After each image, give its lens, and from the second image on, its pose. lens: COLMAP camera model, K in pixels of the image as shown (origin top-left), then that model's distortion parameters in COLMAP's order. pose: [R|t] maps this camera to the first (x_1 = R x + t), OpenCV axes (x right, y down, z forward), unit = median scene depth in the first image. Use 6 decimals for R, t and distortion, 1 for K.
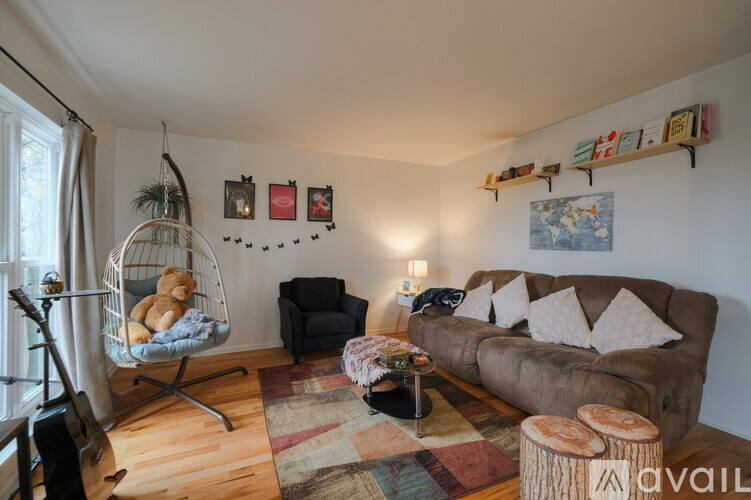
lens RADIAL K [[332.1, 0, 375.5], [0, 332.1, 250.0], [0, 0, 1]] dist [0.001211, -0.000030]
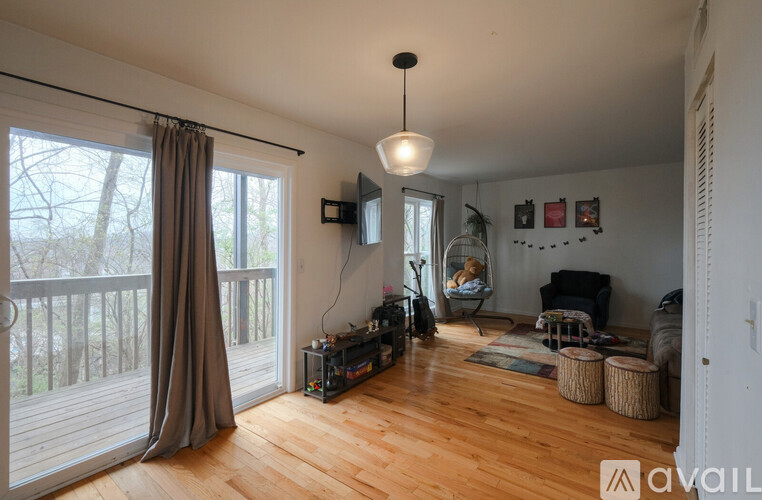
lens RADIAL K [[347.4, 0, 381.0], [0, 347.4, 243.3], [0, 0, 1]] dist [-0.000835, -0.000169]
pose [[0.487669, 0.003371, -0.873022, 0.854164], [-0.006159, 0.999981, 0.000420, -0.028824], [0.873007, 0.005172, 0.487680, -0.459698]]
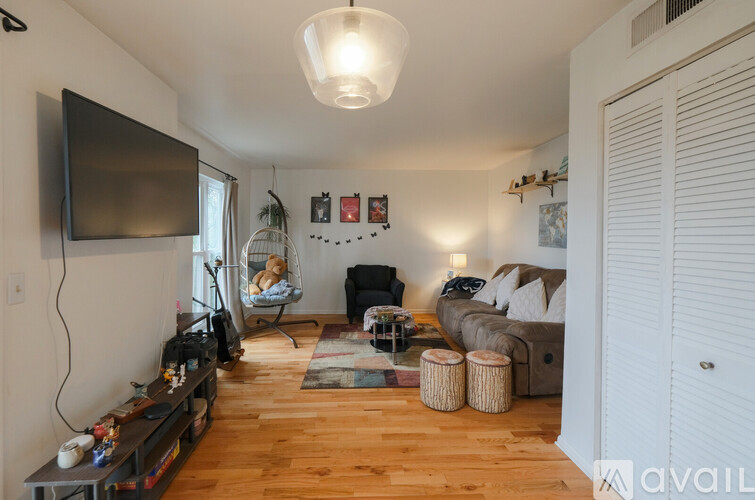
lens RADIAL K [[344.5, 0, 362.8], [0, 344.5, 243.2], [0, 0, 1]] dist [0.000898, 0.000214]
pose [[0.923657, 0.009326, -0.383107, 0.429610], [-0.005890, 0.999931, 0.010141, -0.026129], [0.383175, -0.007111, 0.923648, -0.406221]]
